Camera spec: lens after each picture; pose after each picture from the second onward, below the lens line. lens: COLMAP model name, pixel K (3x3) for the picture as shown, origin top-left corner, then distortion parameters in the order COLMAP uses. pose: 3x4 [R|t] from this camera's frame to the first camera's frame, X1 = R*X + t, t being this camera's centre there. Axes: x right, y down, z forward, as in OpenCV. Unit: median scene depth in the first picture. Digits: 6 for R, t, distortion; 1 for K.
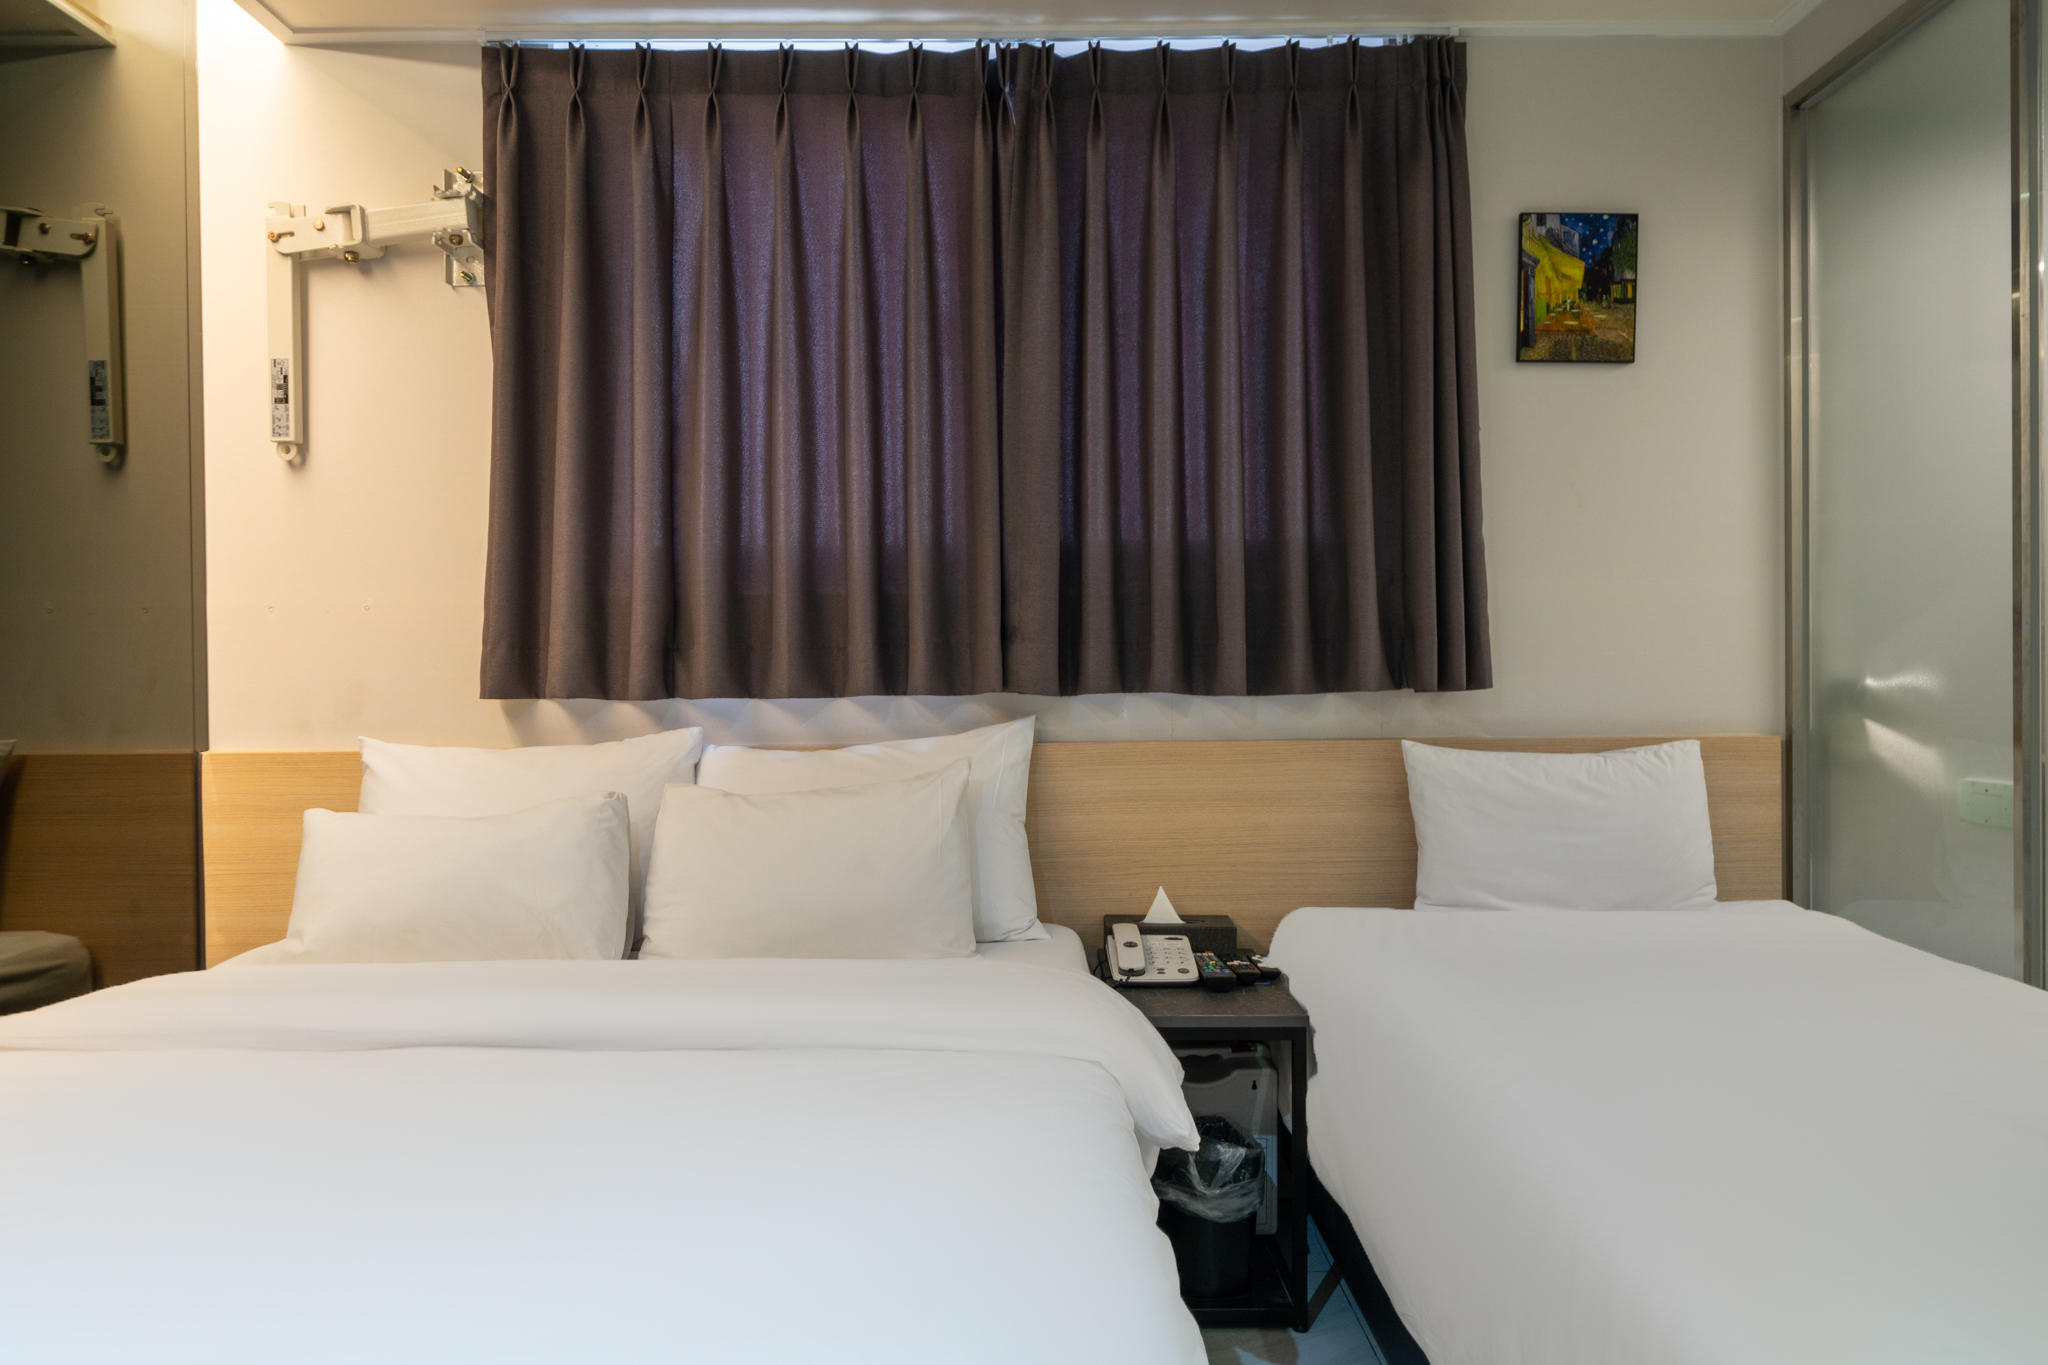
lens RADIAL K [[1380.7, 0, 1026.0], [0, 1380.7, 682.7], [0, 0, 1]] dist [0.003661, 0.000535]
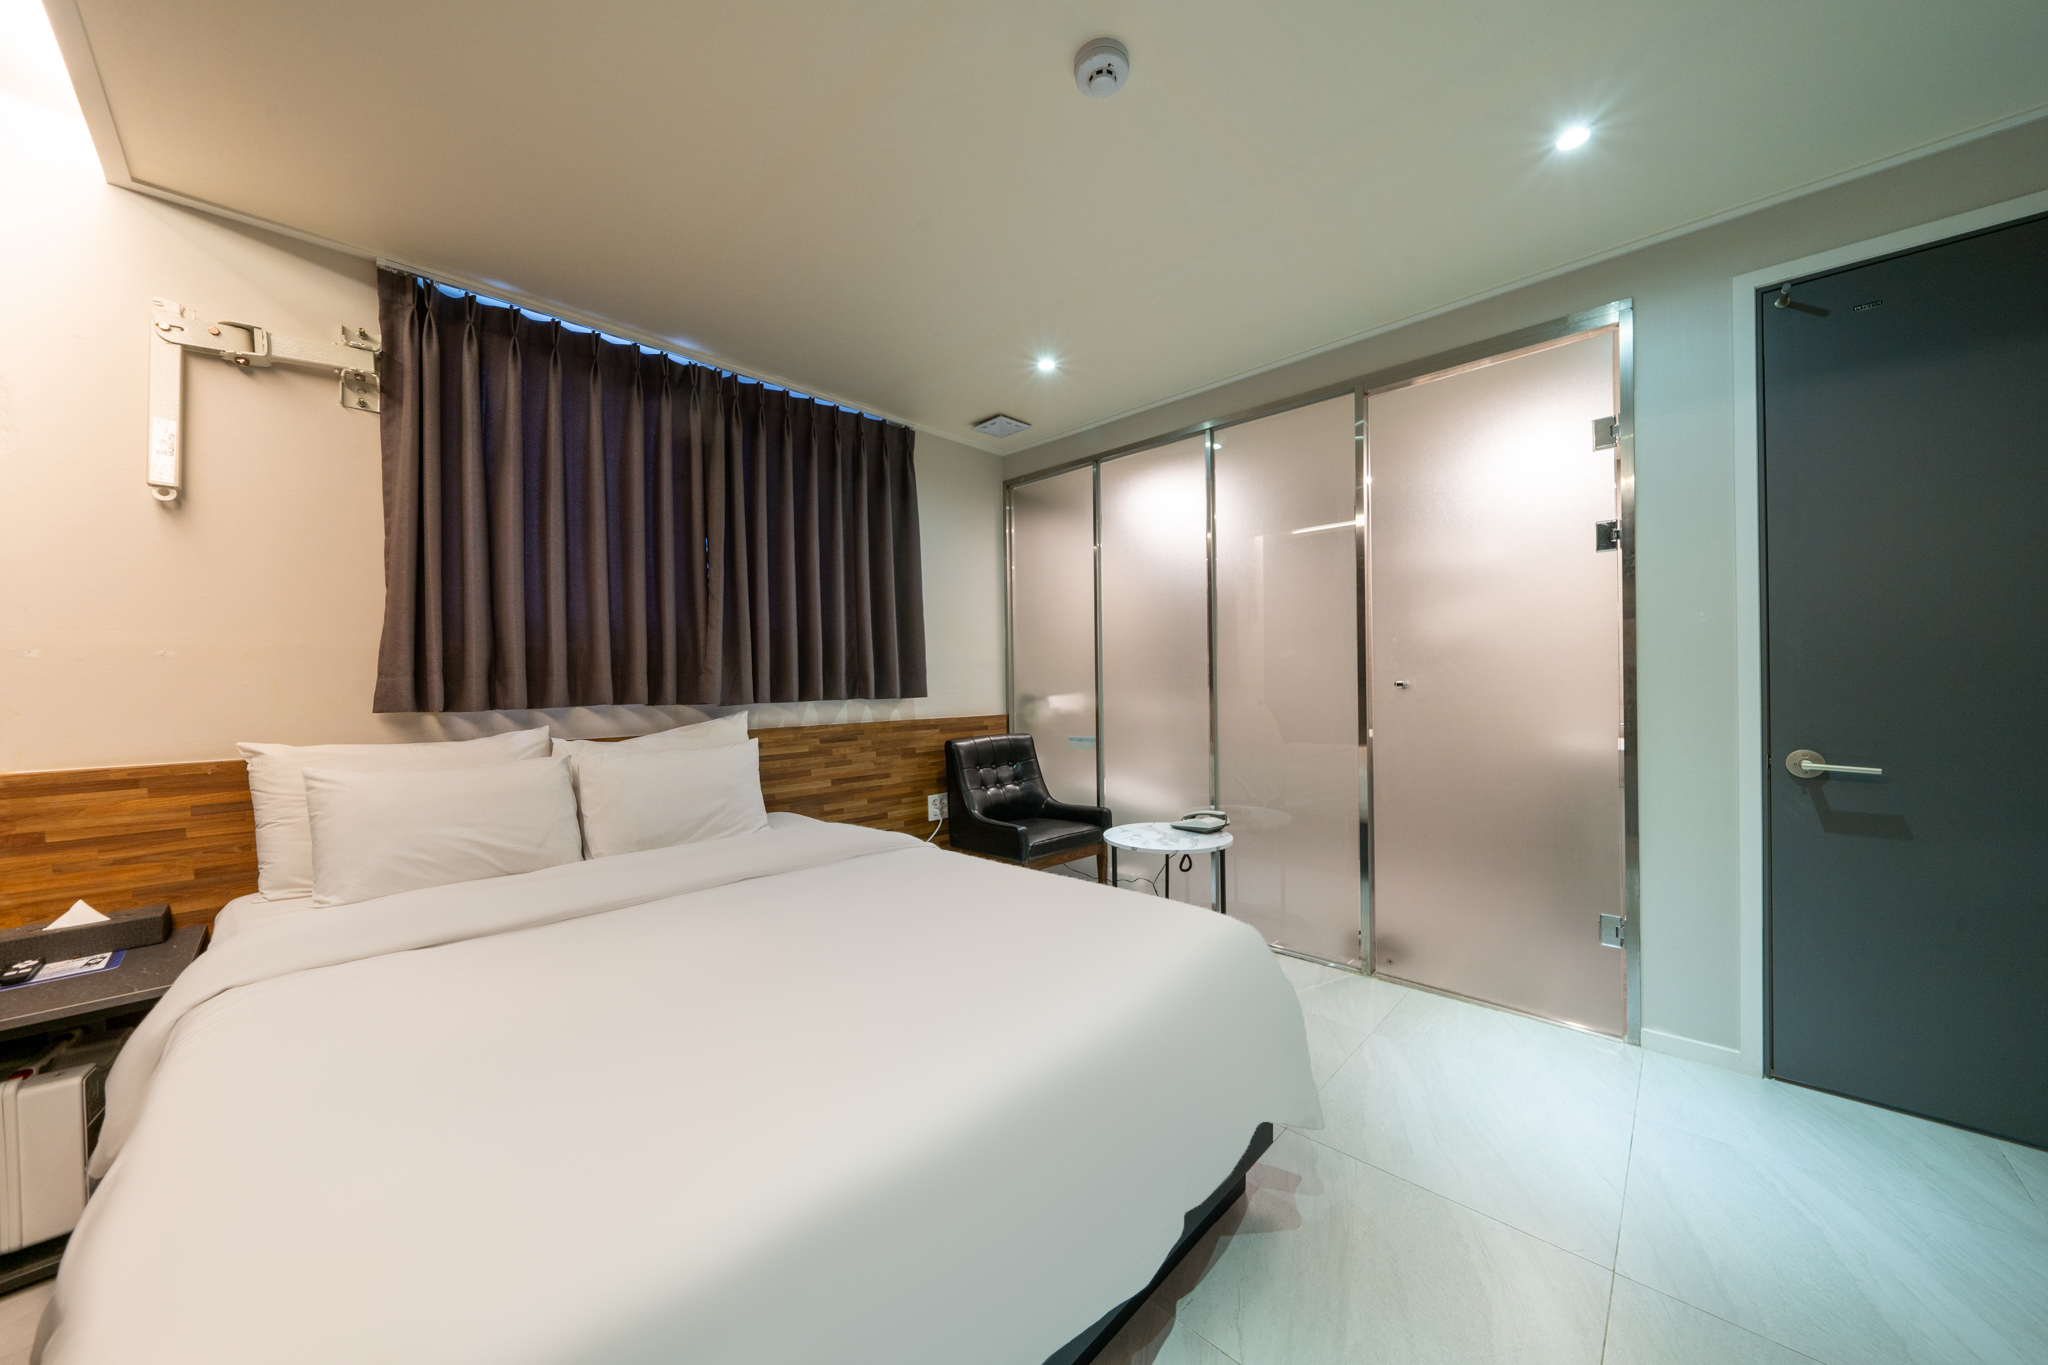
lens RADIAL K [[700.6, 0, 1040.9], [0, 700.6, 681.3], [0, 0, 1]] dist [-0.001399, 0.000080]
pose [[0.684252, 0.000091, 0.729246, -0.448114], [0.020330, 0.999609, -0.019200, 0.007209], [-0.728962, 0.027963, 0.683983, 0.040380]]
